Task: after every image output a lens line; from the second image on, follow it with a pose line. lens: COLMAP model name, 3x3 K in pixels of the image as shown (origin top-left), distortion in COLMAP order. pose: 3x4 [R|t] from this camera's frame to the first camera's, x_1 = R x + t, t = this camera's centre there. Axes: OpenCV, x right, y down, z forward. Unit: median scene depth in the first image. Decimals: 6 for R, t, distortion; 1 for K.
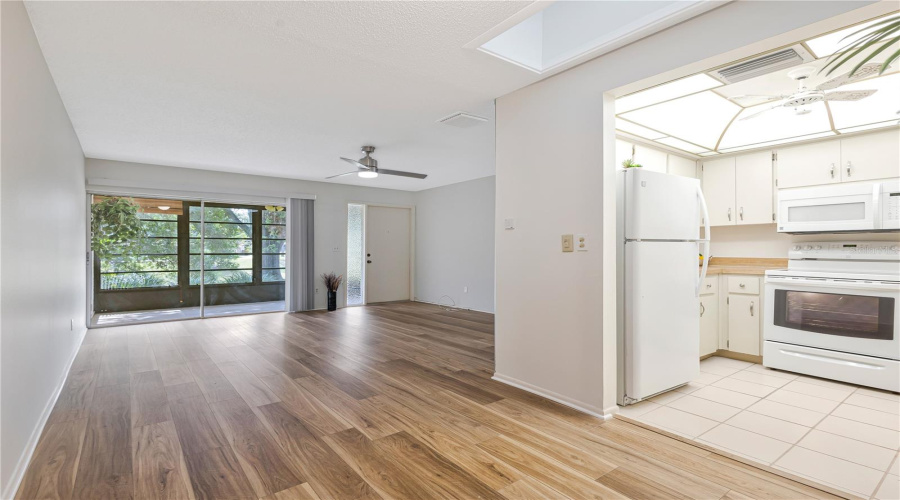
lens RADIAL K [[423.6, 0, 438.3], [0, 423.6, 250.4], [0, 0, 1]] dist [0.018734, -0.004188]
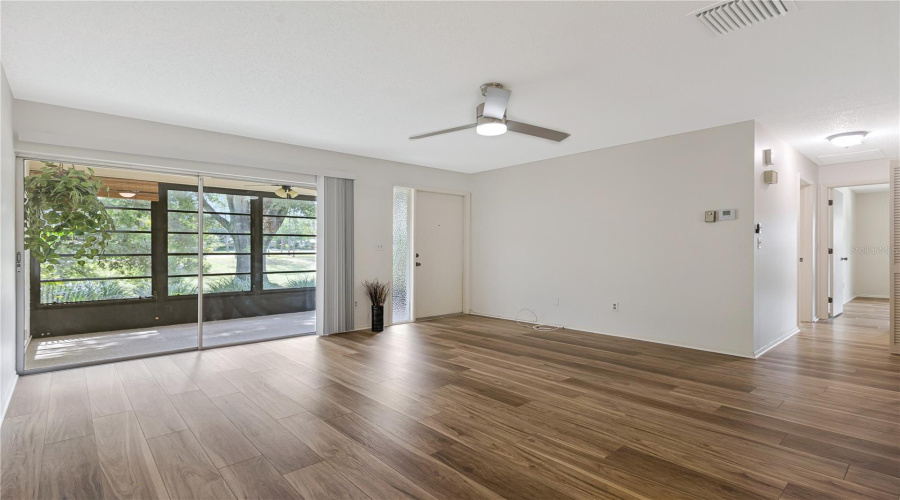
lens RADIAL K [[423.6, 0, 434.5], [0, 423.6, 249.5], [0, 0, 1]] dist [0.018734, -0.004188]
pose [[0.997211, -0.000683, 0.074629, -0.200676], [0.000642, 1.000000, 0.000561, 0.000226], [-0.074630, -0.000512, 0.997211, 0.254654]]
